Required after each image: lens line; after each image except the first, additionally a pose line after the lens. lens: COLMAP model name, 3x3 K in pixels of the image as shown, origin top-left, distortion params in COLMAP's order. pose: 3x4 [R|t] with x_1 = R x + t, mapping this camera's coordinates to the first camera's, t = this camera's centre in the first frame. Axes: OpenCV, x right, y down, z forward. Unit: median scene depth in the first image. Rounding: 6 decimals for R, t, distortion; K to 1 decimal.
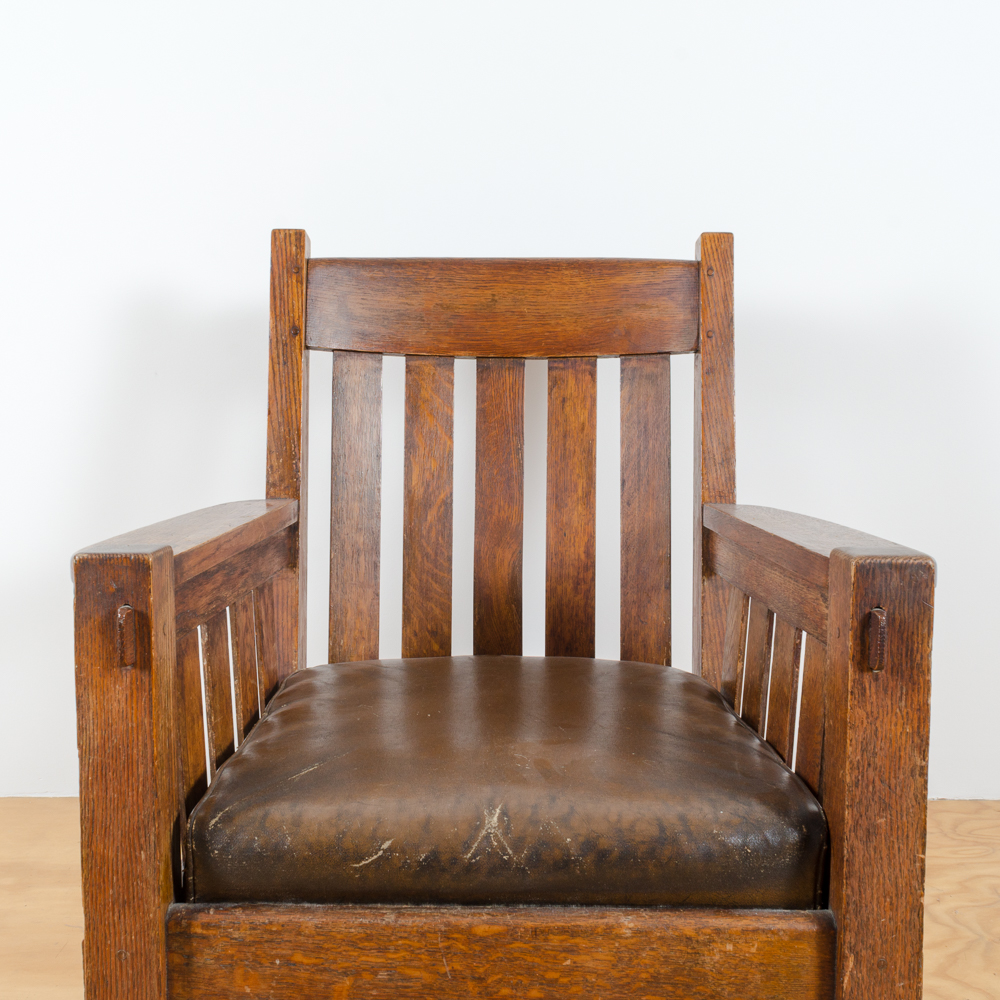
lens RADIAL K [[1159.3, 0, 461.0], [0, 1159.3, 500.5], [0, 0, 1]] dist [0.005375, 0.006194]
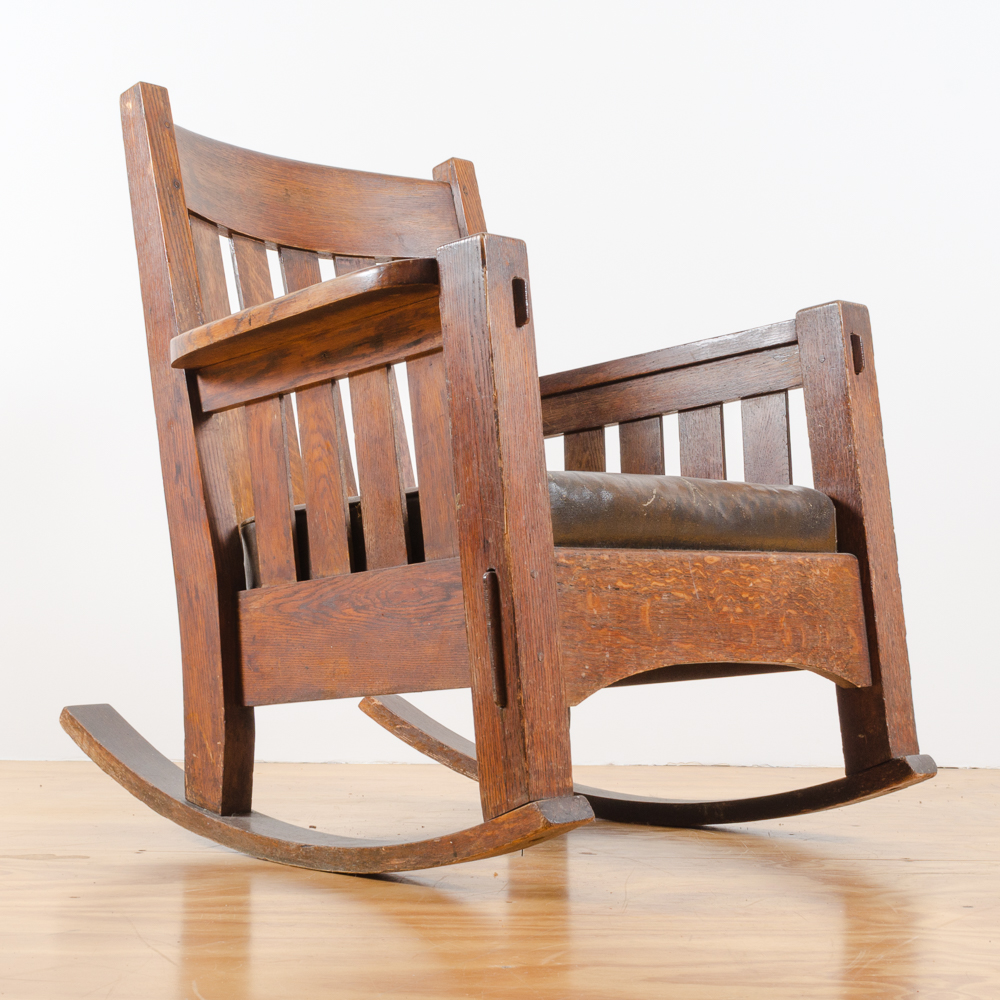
lens RADIAL K [[1956.2, 0, 431.9], [0, 1956.2, 463.3], [0, 0, 1]] dist [-0.000852, -0.073341]
pose [[0.683983, 0.049921, 0.727788, -1.461770], [0.142559, 0.969273, -0.200464, 0.541043], [-0.715433, 0.240867, 0.655849, -0.188837]]
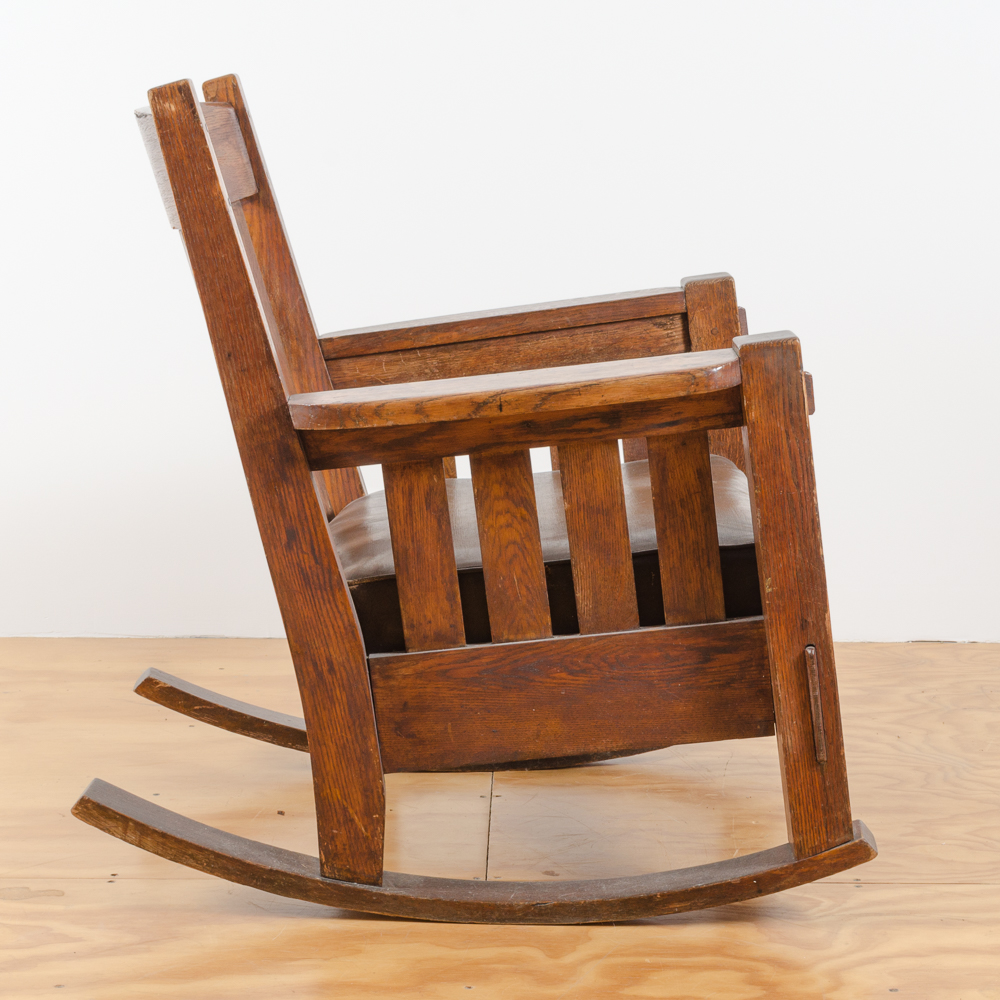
lens RADIAL K [[2506.4, 0, 500.0], [0, 2506.4, 500.0], [0, 0, 1]] dist [-0.039302, 0.426596]
pose [[-0.045397, -0.186358, 0.981432, -2.448727], [0.217634, 0.957002, 0.191786, -0.307736], [-0.974974, 0.222300, -0.002887, 1.092525]]
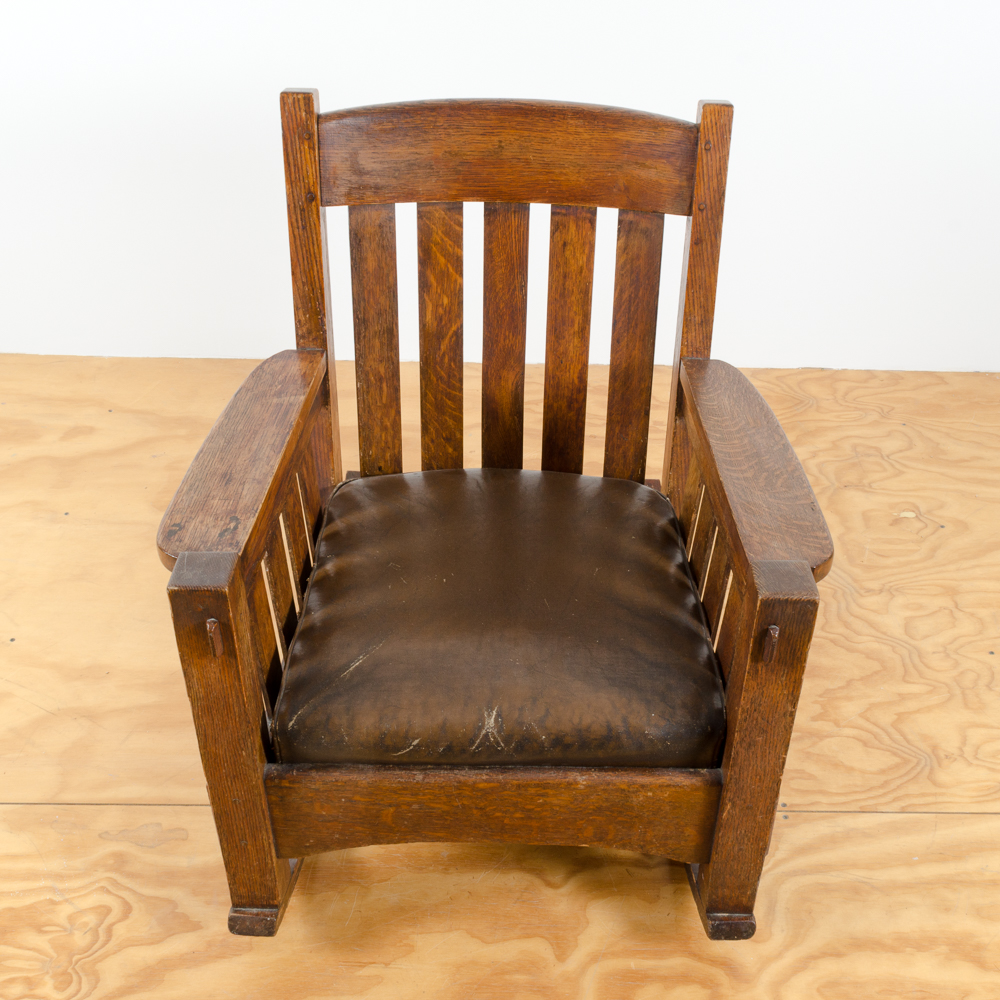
lens RADIAL K [[1153.2, 0, 518.8], [0, 1153.2, 498.3], [0, 0, 1]] dist [0.010602, -0.016240]
pose [[0.999552, -0.001841, 0.029862, 0.017388], [-0.013403, 0.864795, 0.501946, -0.553102], [-0.026748, -0.502121, 0.864384, -0.062605]]
